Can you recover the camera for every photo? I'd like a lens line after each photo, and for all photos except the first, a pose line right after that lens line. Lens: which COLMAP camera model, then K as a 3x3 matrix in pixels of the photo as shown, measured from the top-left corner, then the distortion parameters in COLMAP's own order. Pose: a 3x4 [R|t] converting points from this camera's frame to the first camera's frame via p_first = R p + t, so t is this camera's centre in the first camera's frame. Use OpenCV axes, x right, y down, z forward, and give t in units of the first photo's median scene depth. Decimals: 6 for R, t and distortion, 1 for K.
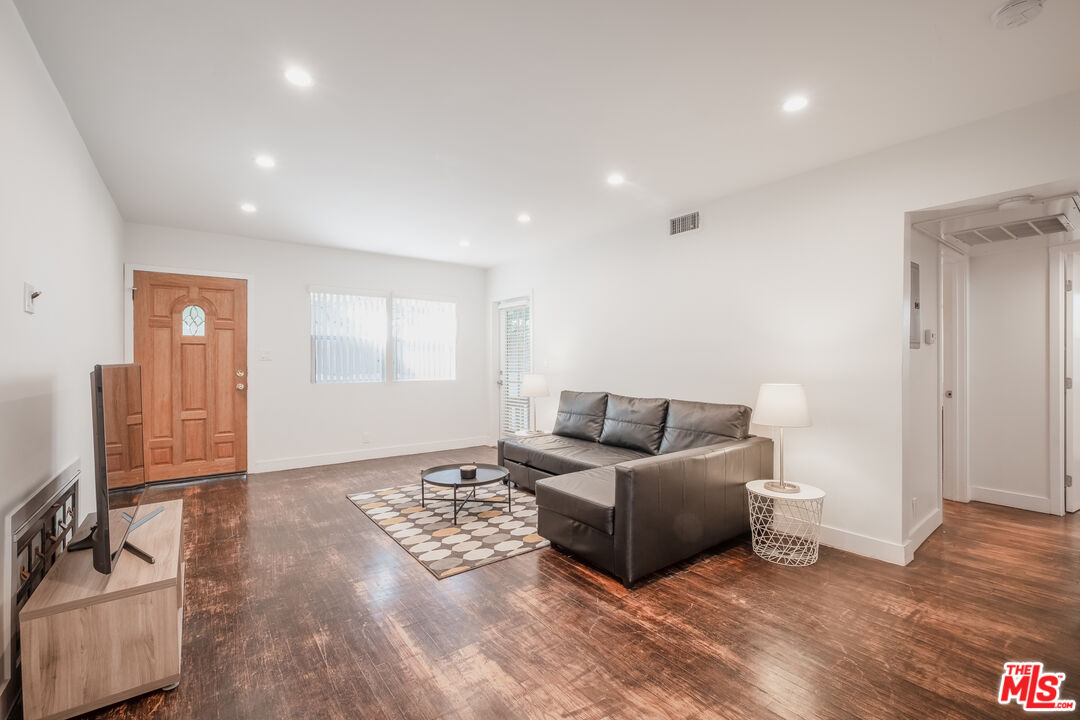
lens RADIAL K [[477.2, 0, 540.0], [0, 477.2, 360.0], [0, 0, 1]] dist [0.000018, -0.000039]
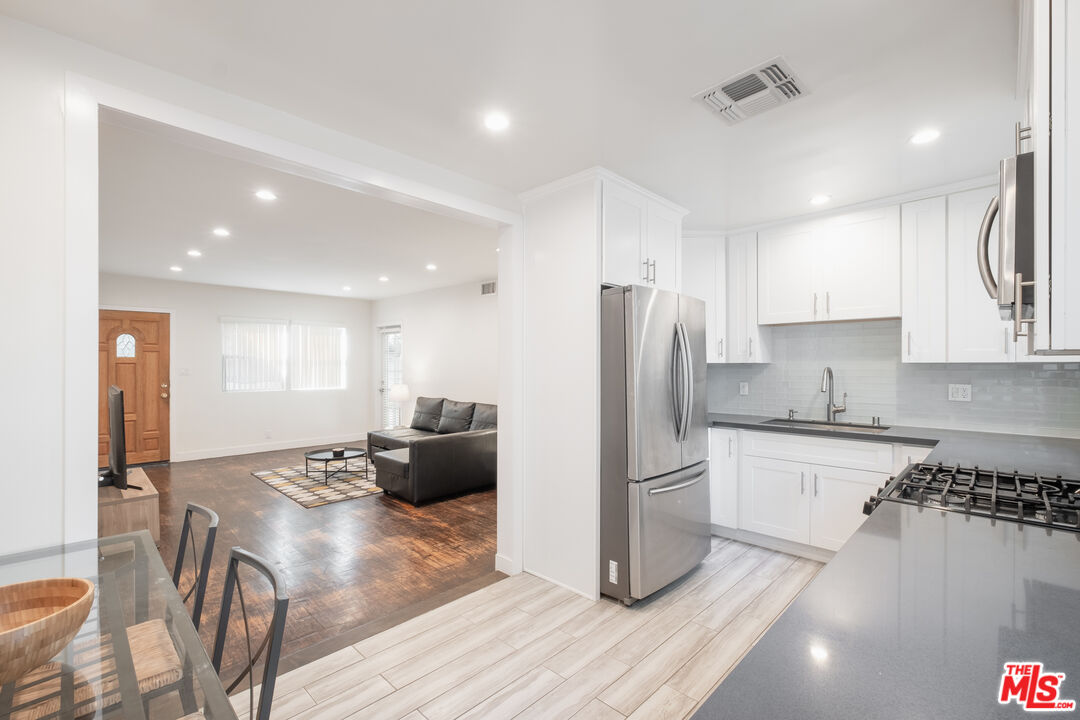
lens RADIAL K [[477.2, 0, 540.0], [0, 477.2, 360.0], [0, 0, 1]] dist [0.000018, -0.000039]
pose [[0.988479, 0.004360, 0.151293, 0.235287], [-0.003834, 0.999986, -0.003769, -0.050175], [-0.151308, 0.003146, 0.988482, -0.552363]]
